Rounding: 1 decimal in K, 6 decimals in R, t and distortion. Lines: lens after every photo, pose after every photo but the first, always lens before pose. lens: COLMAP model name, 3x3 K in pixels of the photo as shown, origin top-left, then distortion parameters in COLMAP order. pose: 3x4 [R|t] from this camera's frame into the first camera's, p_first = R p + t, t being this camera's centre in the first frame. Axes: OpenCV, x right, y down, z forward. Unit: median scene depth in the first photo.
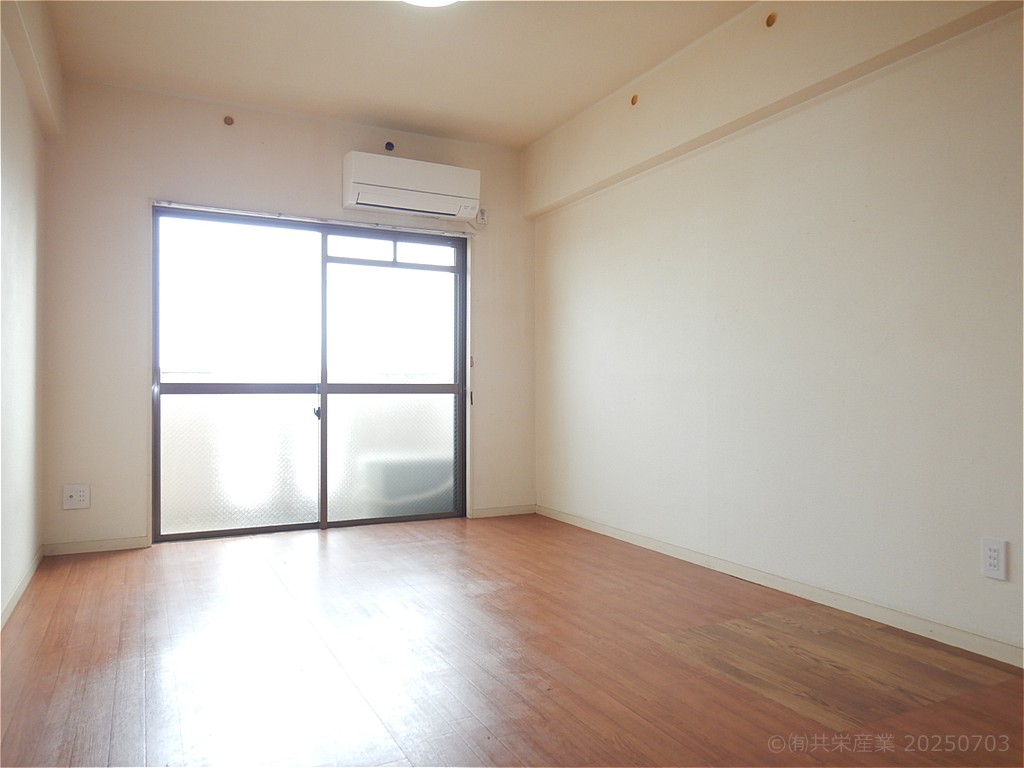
lens RADIAL K [[734.6, 0, 510.9], [0, 734.6, 377.4], [0, 0, 1]] dist [-0.002522, 0.001116]
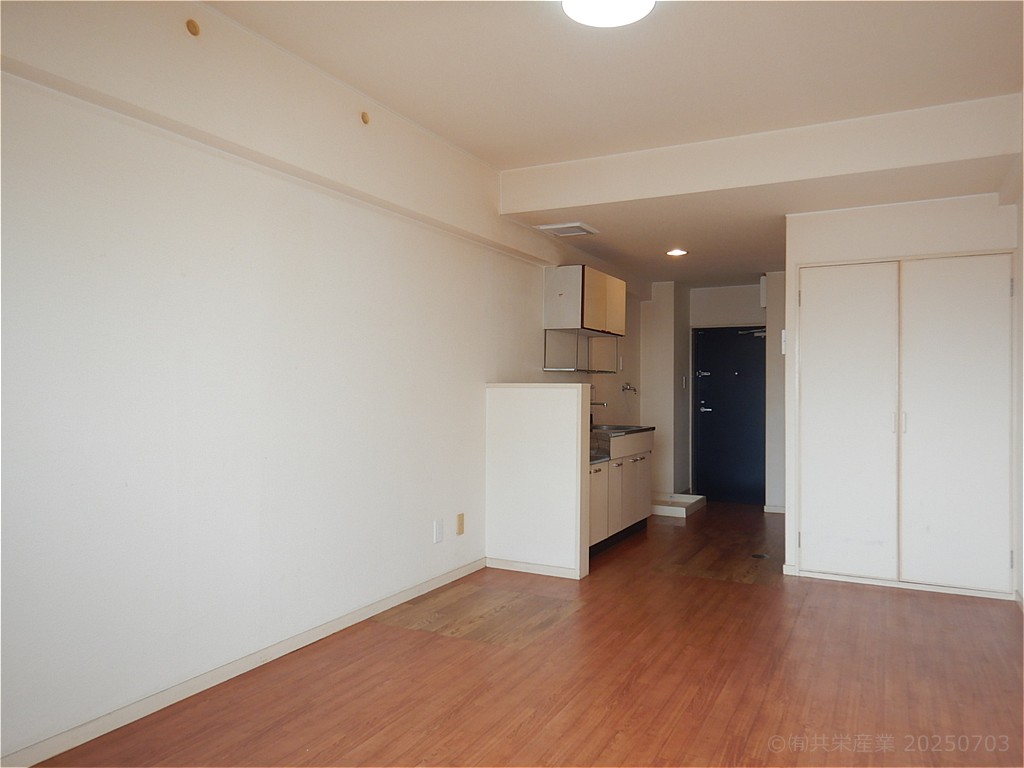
lens RADIAL K [[734.6, 0, 516.7], [0, 734.6, 385.9], [0, 0, 1]] dist [-0.002522, 0.001116]
pose [[-0.593951, 0.007862, 0.804463, -0.766577], [-0.008624, 0.999833, -0.016139, -0.064248], [-0.804455, -0.016524, -0.593783, 1.665377]]
